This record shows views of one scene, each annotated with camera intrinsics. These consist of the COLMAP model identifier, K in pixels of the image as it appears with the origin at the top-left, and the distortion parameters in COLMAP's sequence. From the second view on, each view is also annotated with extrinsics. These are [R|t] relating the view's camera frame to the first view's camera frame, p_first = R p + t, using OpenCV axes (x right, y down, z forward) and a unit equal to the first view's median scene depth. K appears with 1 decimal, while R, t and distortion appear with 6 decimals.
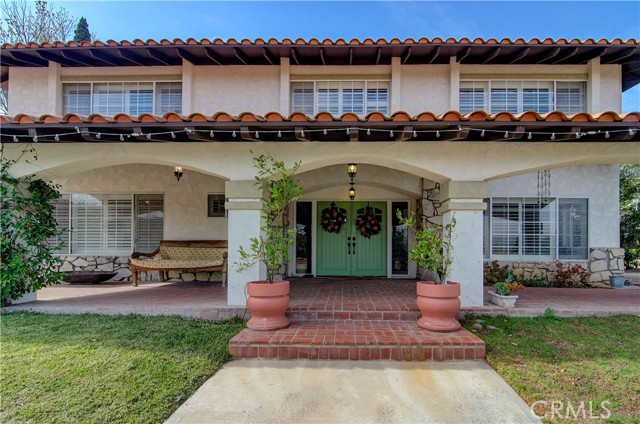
lens RADIAL K [[308.3, 0, 346.1], [0, 308.3, 247.7], [0, 0, 1]] dist [0.016887, -0.007872]
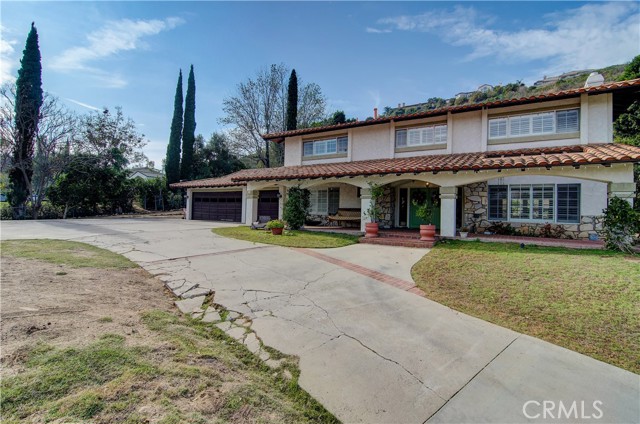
lens RADIAL K [[308.3, 0, 316.7], [0, 308.3, 206.5], [0, 0, 1]] dist [0.016887, -0.007872]
pose [[0.839037, 0.006047, -0.544040, 0.528983], [-0.018223, 0.999690, -0.016992, 0.005657], [0.543768, 0.024171, 0.838887, -1.035176]]
